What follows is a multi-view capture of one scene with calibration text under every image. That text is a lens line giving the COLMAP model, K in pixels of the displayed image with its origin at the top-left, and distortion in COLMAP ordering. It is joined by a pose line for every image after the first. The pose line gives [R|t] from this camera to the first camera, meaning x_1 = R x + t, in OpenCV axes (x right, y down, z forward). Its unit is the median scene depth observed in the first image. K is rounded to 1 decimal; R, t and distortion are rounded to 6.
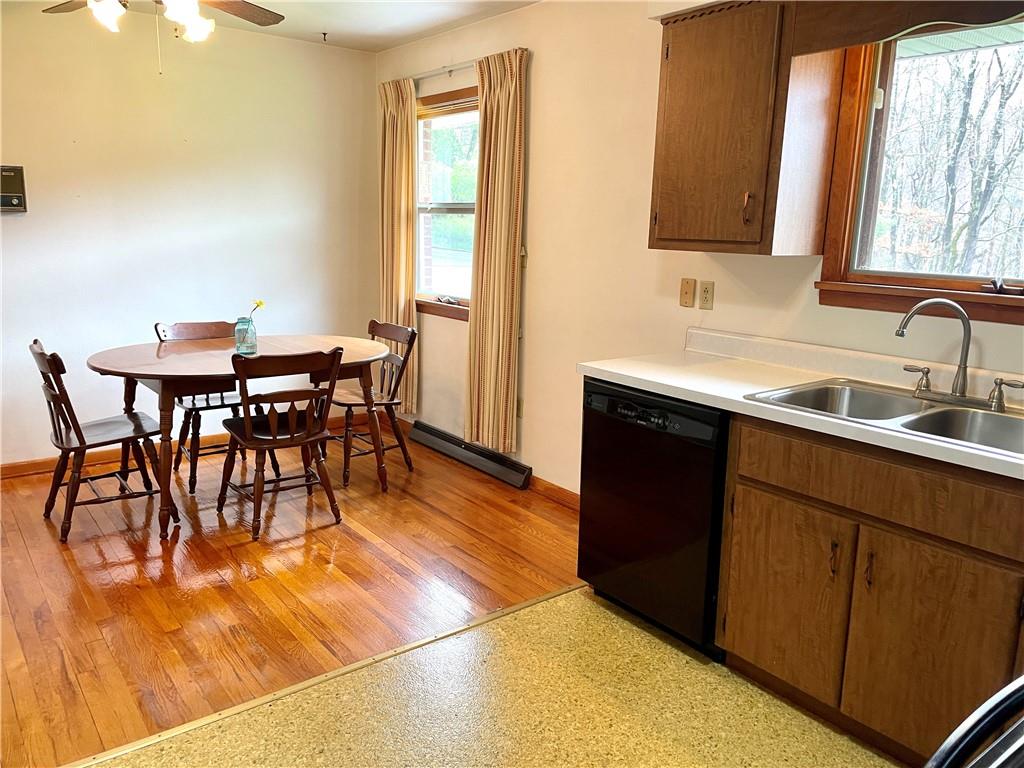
lens RADIAL K [[771.2, 0, 524.3], [0, 771.2, 386.3], [0, 0, 1]] dist [0.095113, -0.124525]
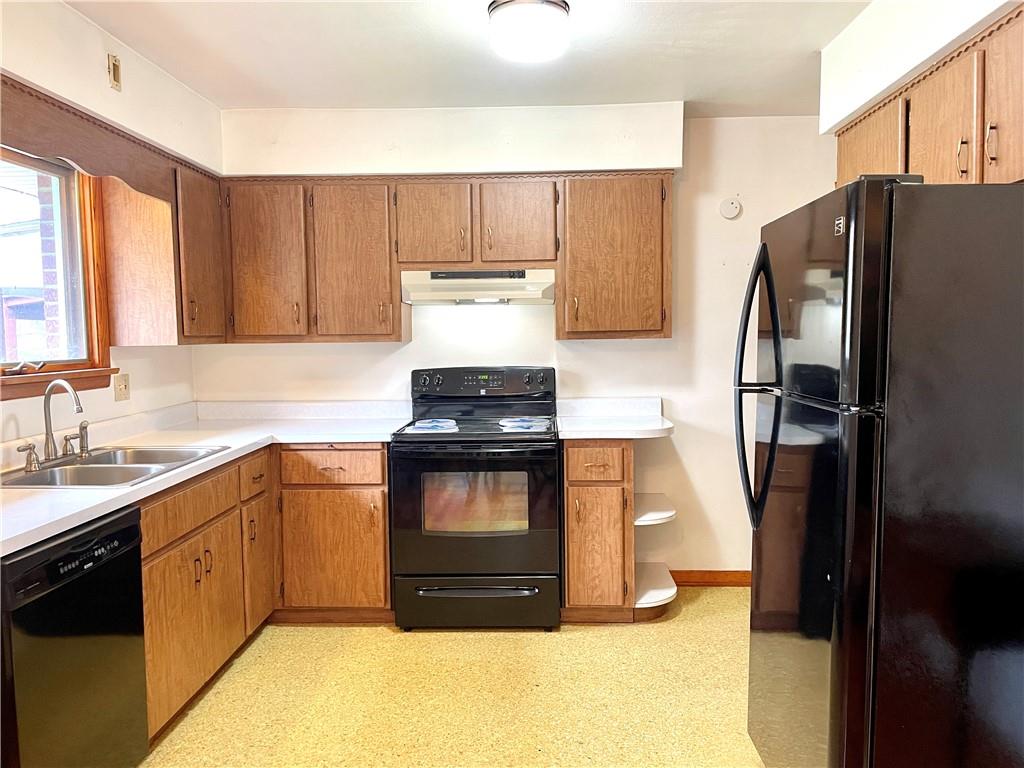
lens RADIAL K [[771.2, 0, 514.6], [0, 771.2, 384.7], [0, 0, 1]] dist [0.095113, -0.124525]
pose [[-0.764650, -0.059552, 0.641689, -0.592769], [0.124980, 0.963114, 0.238310, -0.231489], [-0.632211, 0.262422, -0.729002, 1.097460]]
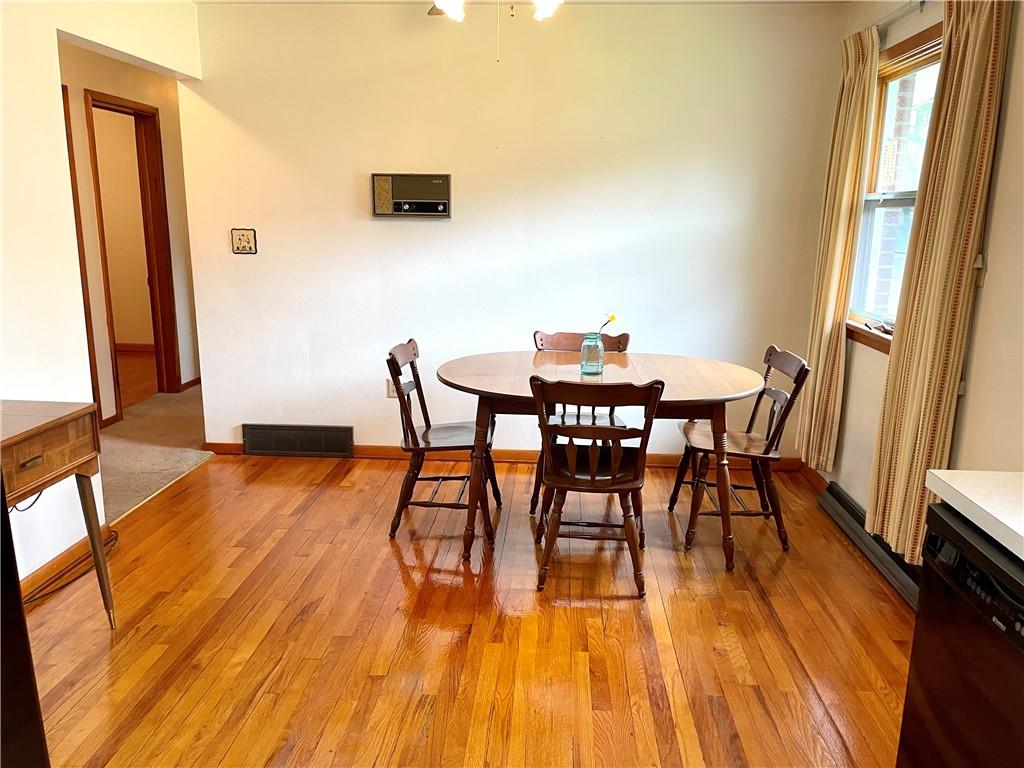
lens RADIAL K [[771.2, 0, 517.8], [0, 771.2, 385.5], [0, 0, 1]] dist [0.095113, -0.124525]
pose [[0.749337, 0.125533, -0.650181, 0.197037], [-0.128757, 0.990748, 0.042894, -0.072116], [0.649550, 0.051573, 0.758567, 0.369887]]
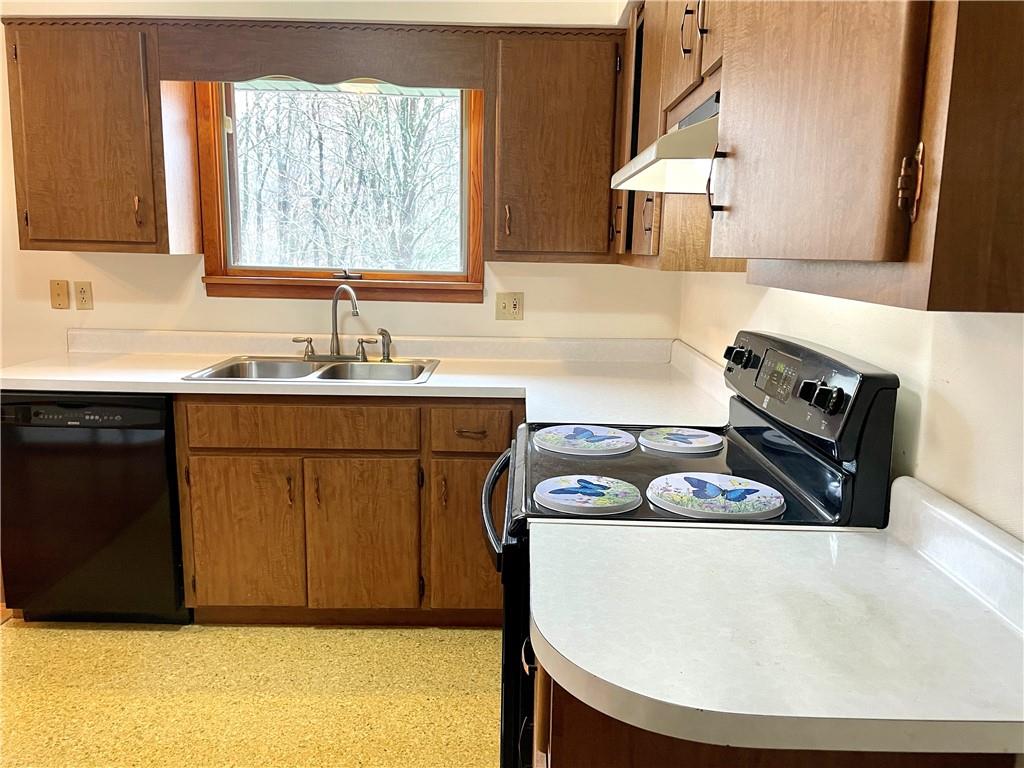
lens RADIAL K [[771.2, 0, 522.4], [0, 771.2, 382.5], [0, 0, 1]] dist [0.095113, -0.124525]
pose [[0.617636, -0.147703, 0.772470, -0.229921], [0.155253, 0.985776, 0.064355, 0.017625], [-0.770988, 0.080180, 0.631783, -0.075928]]
